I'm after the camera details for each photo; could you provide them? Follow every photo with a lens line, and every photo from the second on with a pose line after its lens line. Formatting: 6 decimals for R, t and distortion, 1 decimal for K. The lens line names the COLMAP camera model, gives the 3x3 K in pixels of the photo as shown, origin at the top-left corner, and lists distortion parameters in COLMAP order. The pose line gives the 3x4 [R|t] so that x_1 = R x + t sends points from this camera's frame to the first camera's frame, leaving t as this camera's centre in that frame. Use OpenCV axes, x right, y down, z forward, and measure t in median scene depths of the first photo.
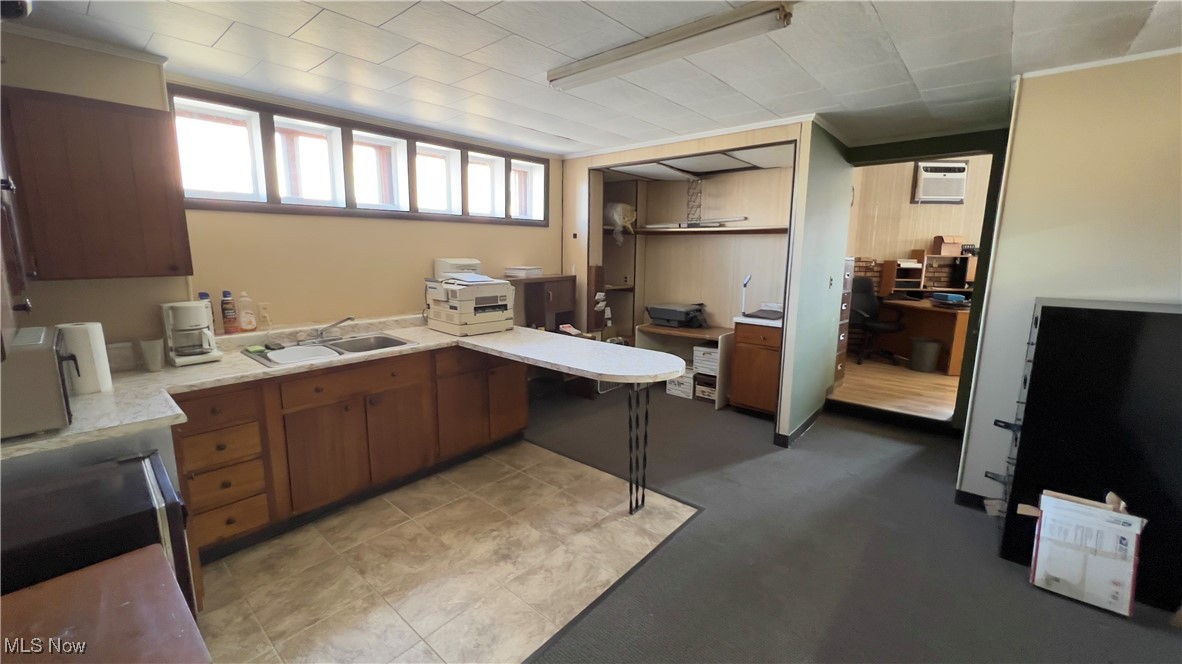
lens RADIAL K [[471.8, 0, 589.0], [0, 471.8, 328.8], [0, 0, 1]] dist [-0.000284, -0.000145]
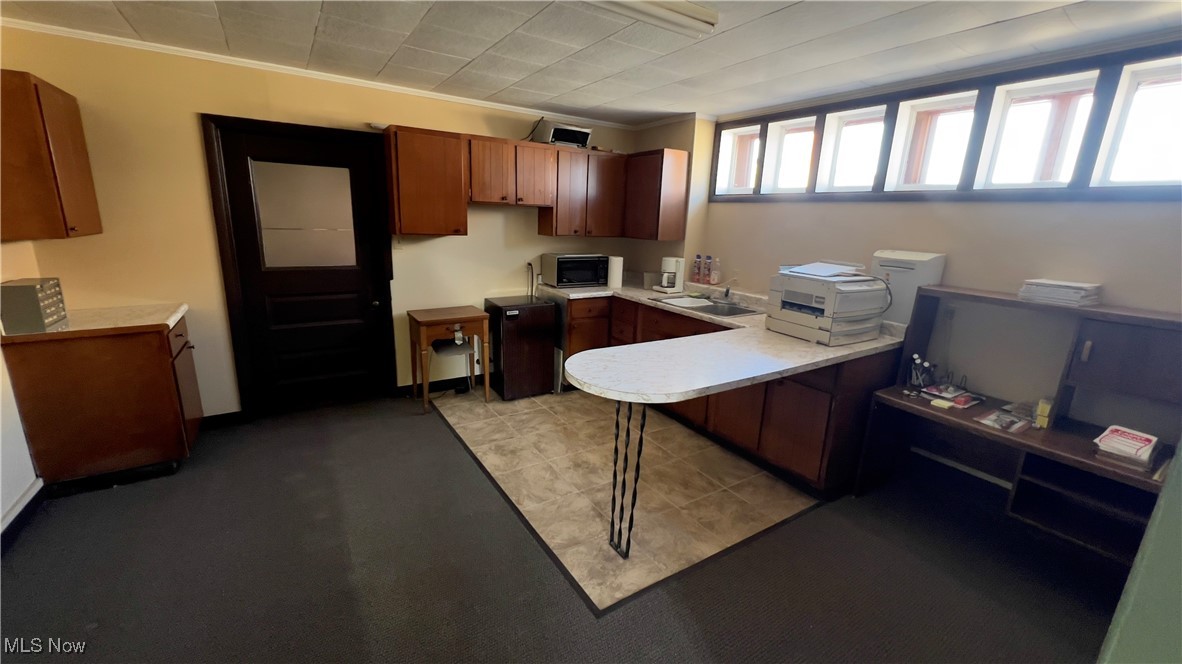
lens RADIAL K [[471.8, 0, 589.0], [0, 471.8, 328.8], [0, 0, 1]] dist [-0.000284, -0.000145]
pose [[-0.284850, 0.201877, -0.937073, 0.736765], [-0.205754, 0.941910, 0.265464, -0.167041], [0.936229, 0.268424, -0.226766, 0.953927]]
